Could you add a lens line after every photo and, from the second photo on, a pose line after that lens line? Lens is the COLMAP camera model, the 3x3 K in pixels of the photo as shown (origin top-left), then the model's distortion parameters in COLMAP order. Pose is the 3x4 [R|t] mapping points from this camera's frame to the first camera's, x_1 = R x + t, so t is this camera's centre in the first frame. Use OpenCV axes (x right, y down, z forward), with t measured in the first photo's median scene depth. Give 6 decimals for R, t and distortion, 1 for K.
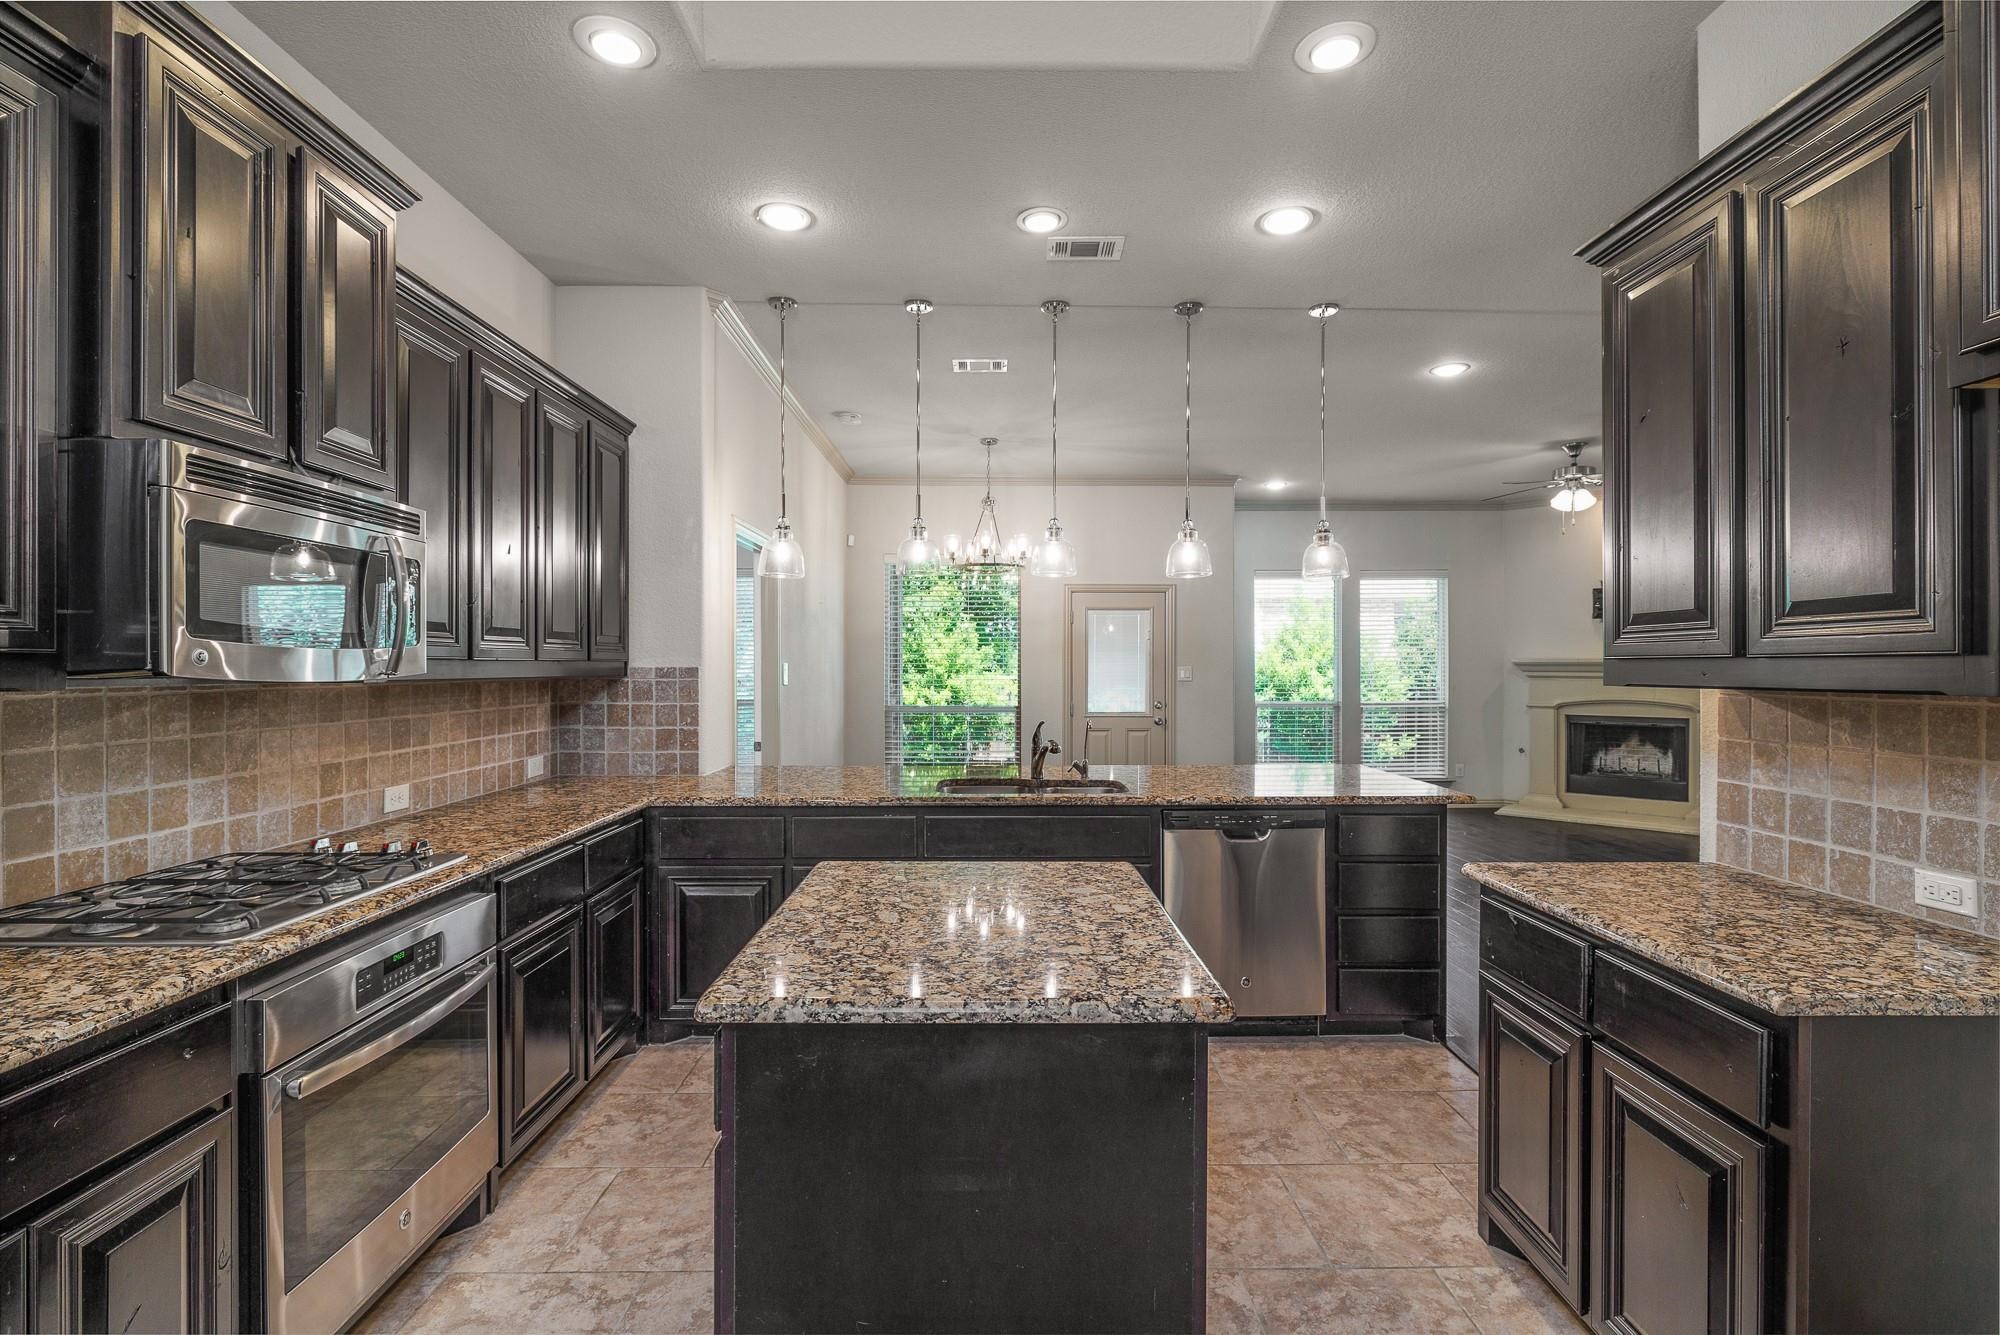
lens RADIAL K [[973.3, 0, 1003.9], [0, 973.3, 665.7], [0, 0, 1]] dist [-0.001569, -0.000119]
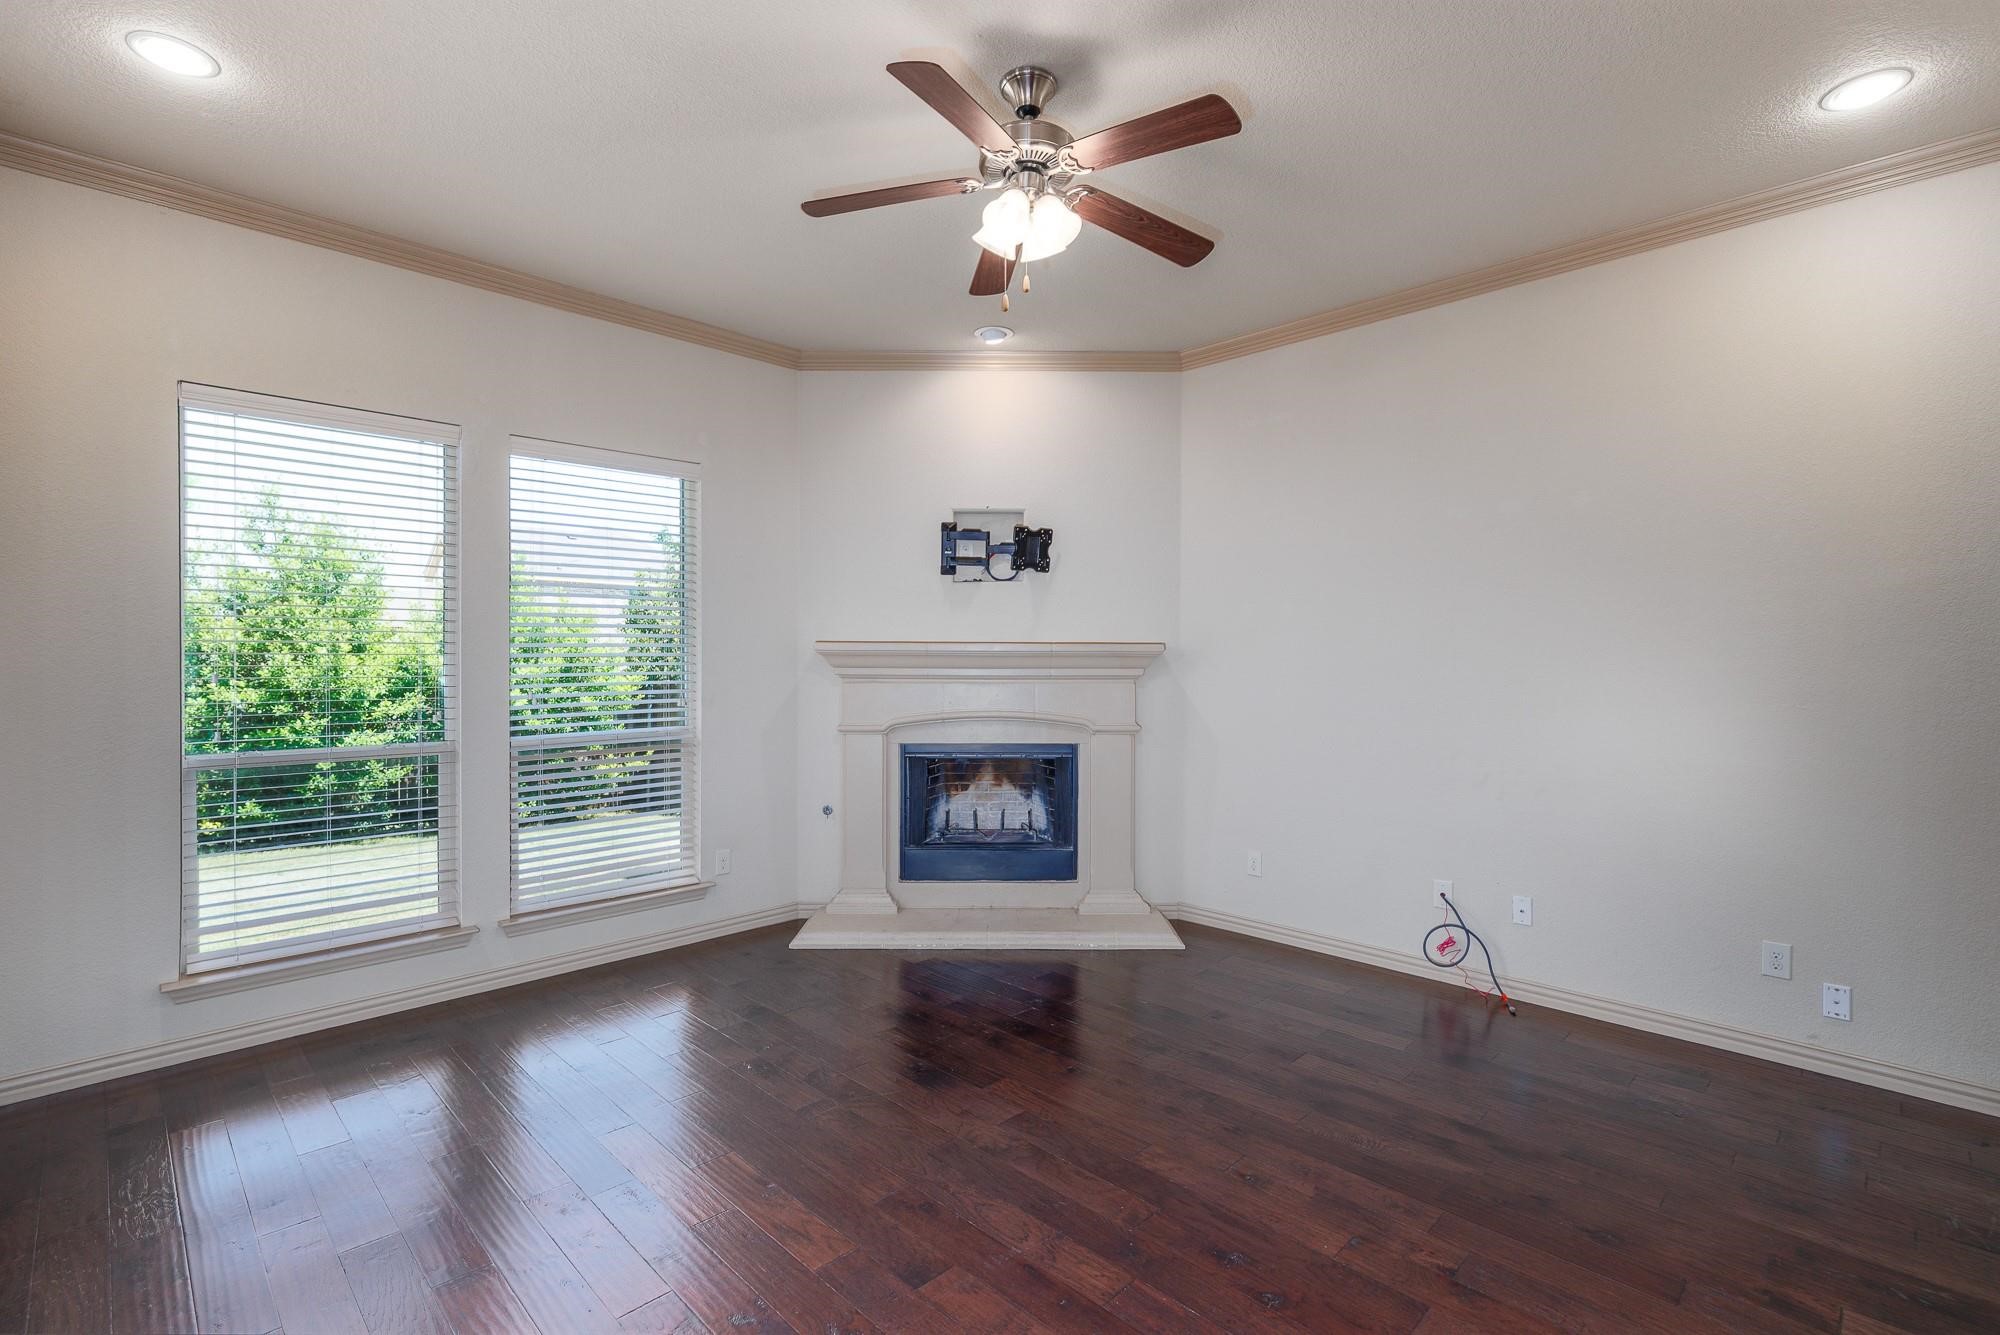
lens RADIAL K [[915.1, 0, 1003.8], [0, 915.1, 658.4], [0, 0, 1]] dist [-0.000468, -0.000013]
pose [[0.725087, 0.004600, 0.688642, 0.256555], [-0.007235, 0.999973, 0.000938, 0.000360], [-0.688619, -0.005662, 0.725101, 0.575611]]
